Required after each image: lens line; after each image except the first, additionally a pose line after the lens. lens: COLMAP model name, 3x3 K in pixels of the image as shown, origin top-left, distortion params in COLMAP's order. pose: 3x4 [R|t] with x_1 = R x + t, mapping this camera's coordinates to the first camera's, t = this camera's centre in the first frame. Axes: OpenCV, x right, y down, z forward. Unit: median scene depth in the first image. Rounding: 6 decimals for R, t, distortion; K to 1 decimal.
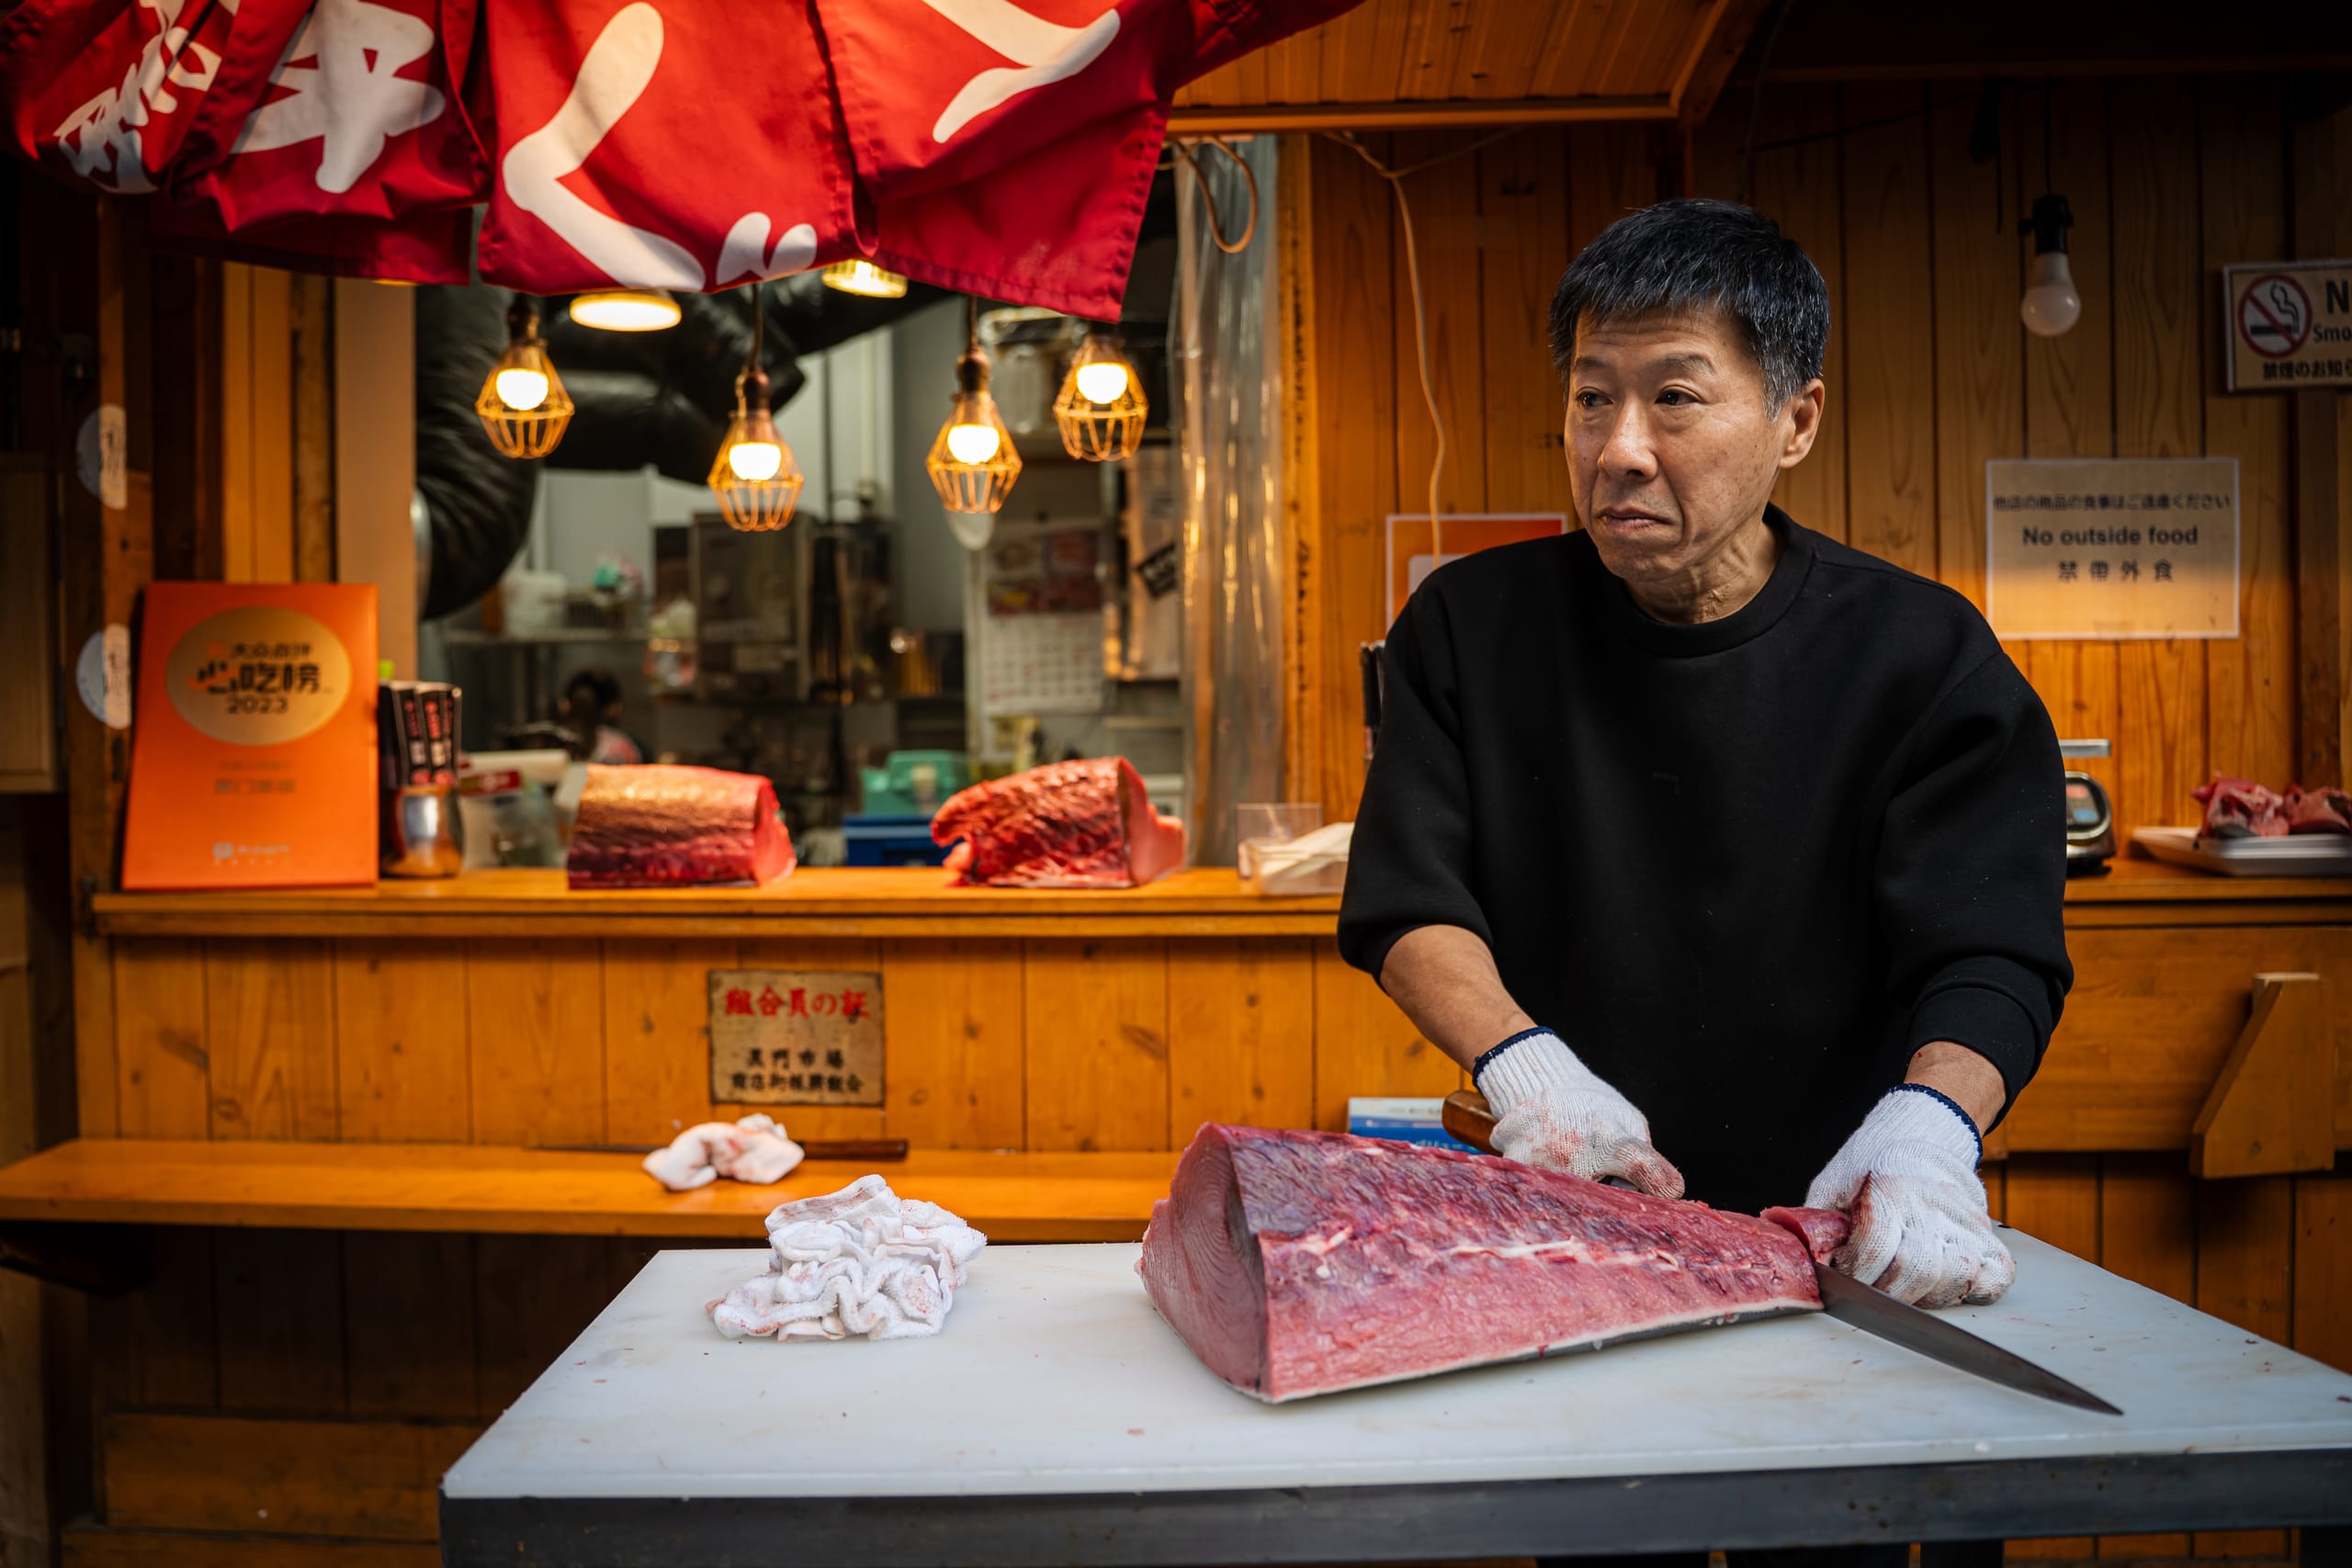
lens RADIAL K [[1877.9, 0, 1175.0], [0, 1877.9, 799.2], [0, 0, 1]] dist [-0.079651, 0.058560]
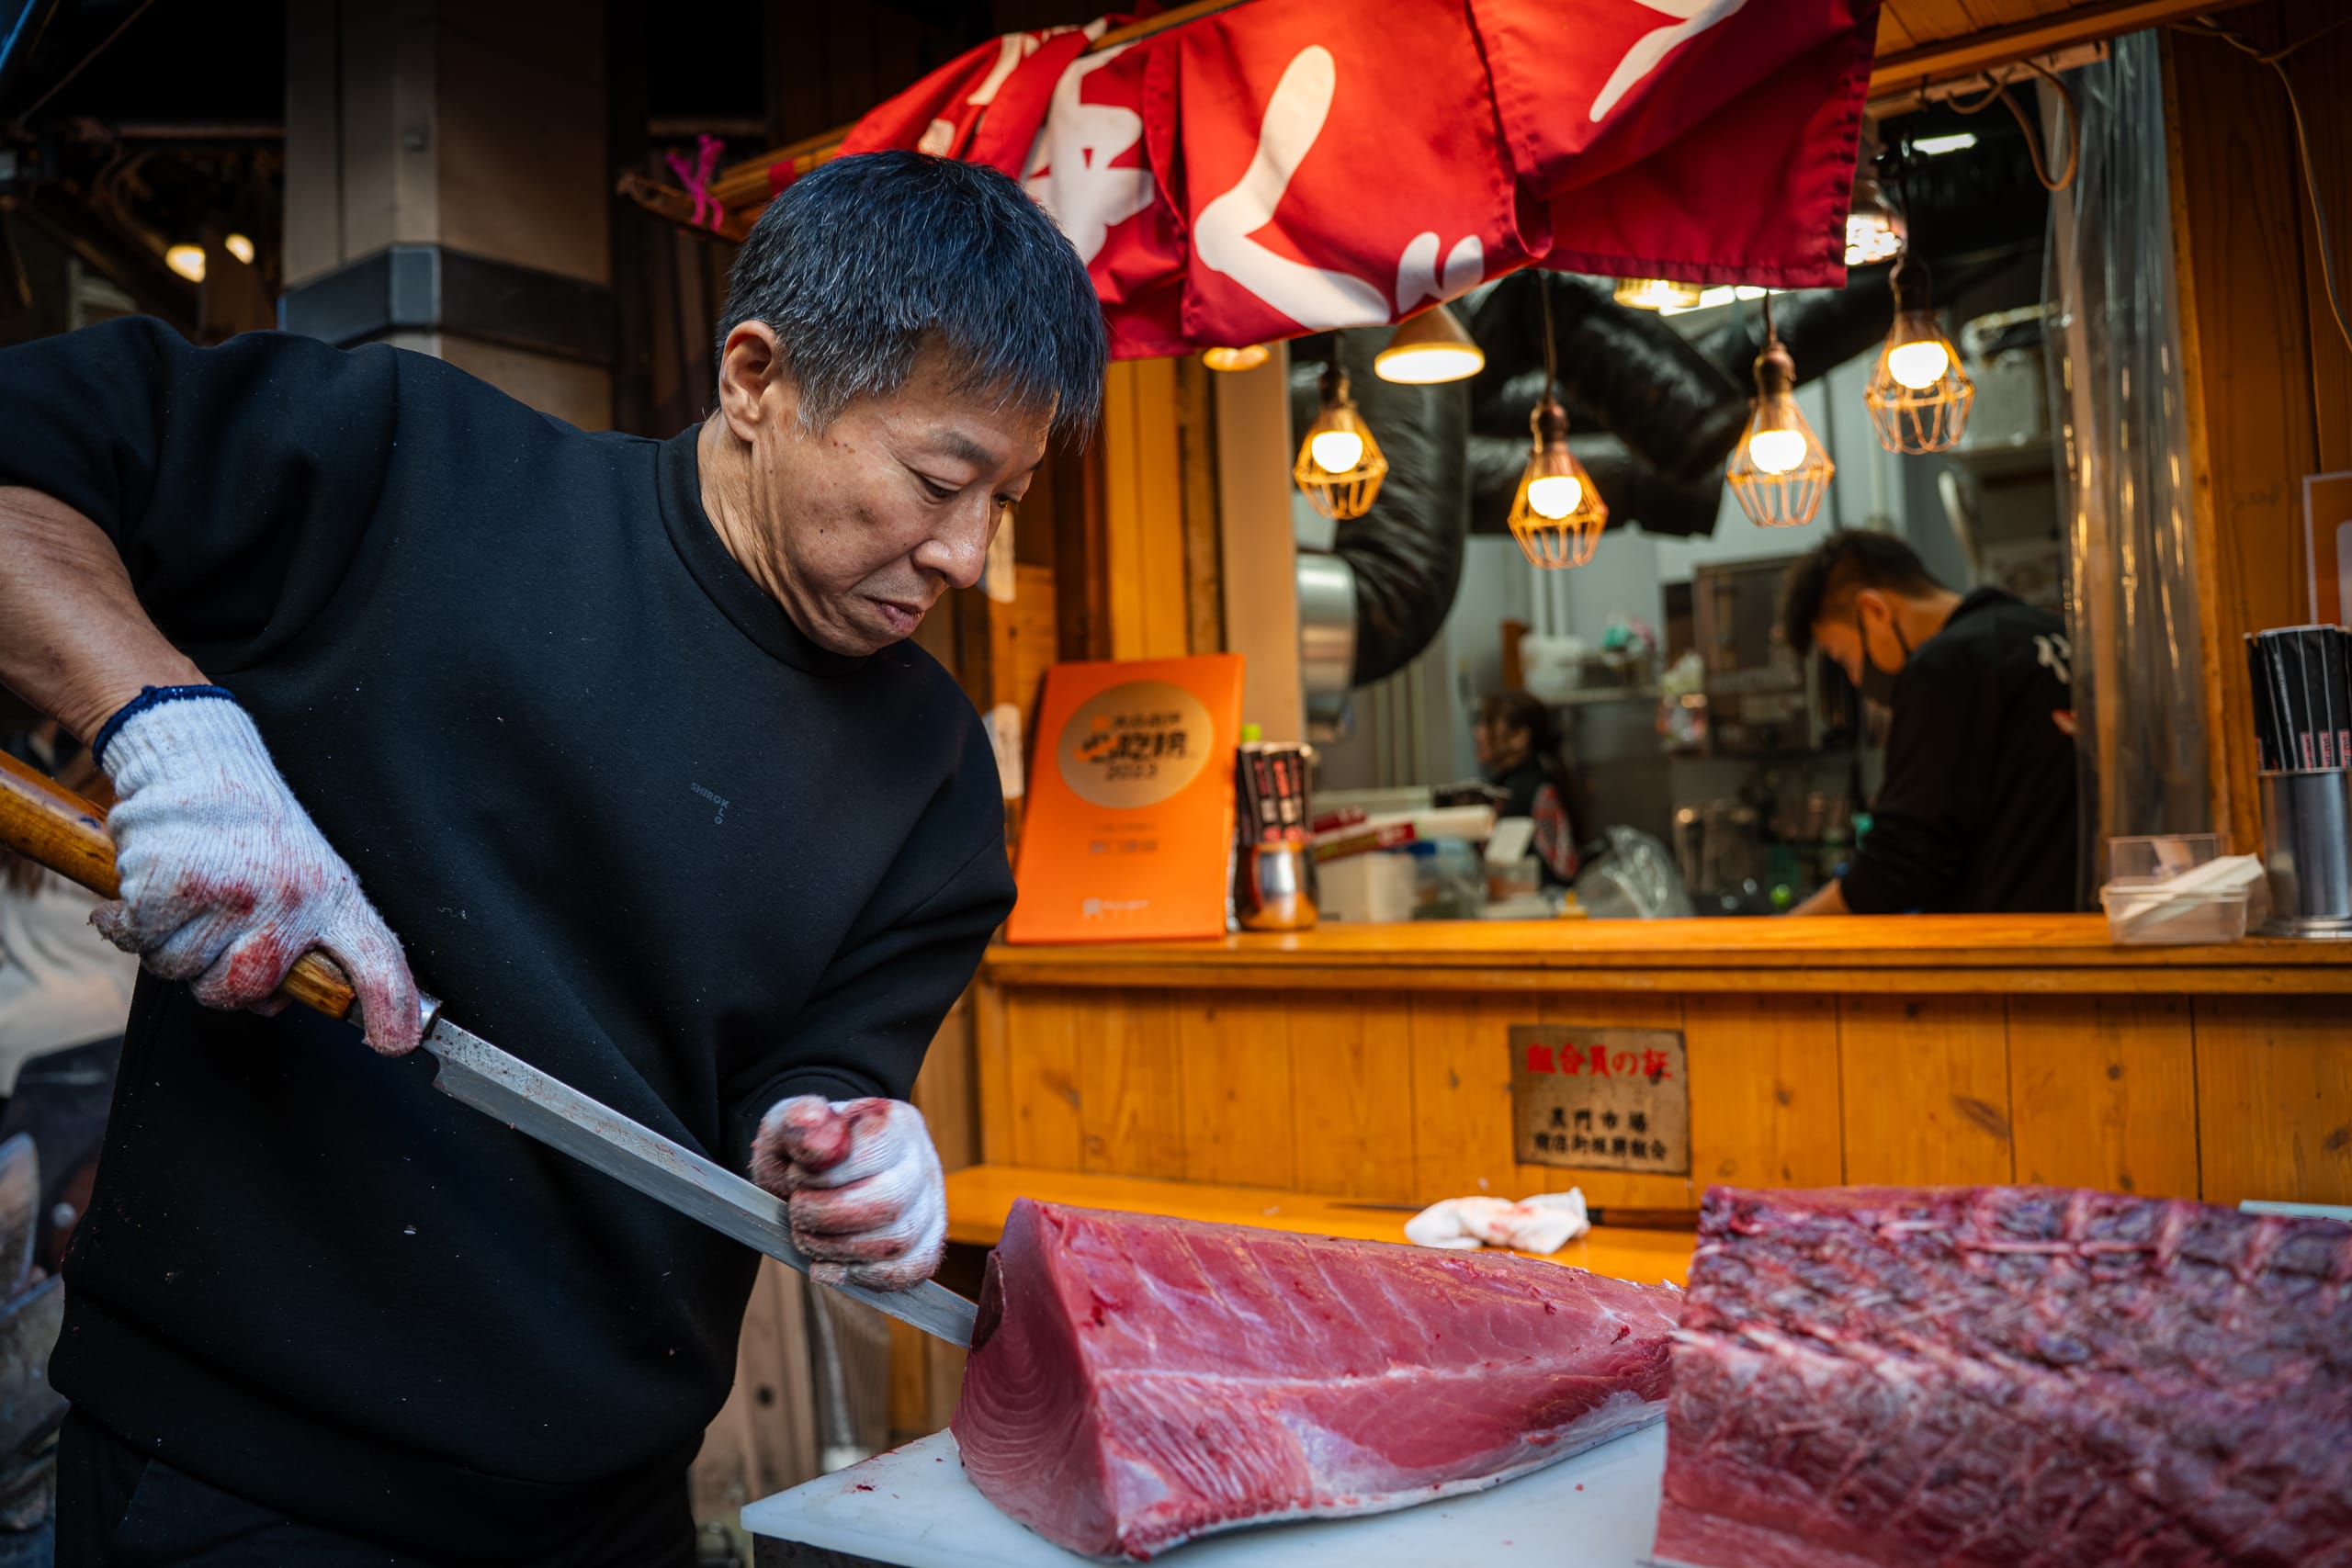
lens RADIAL K [[1880.3, 0, 1176.0], [0, 1880.3, 784.0], [0, 0, 1]] dist [-0.092312, 0.068669]
pose [[0.859832, -0.041494, -0.508888, 0.097284], [0.022240, 0.998790, -0.043863, 0.005897], [0.510093, 0.026397, 0.859714, 0.076440]]
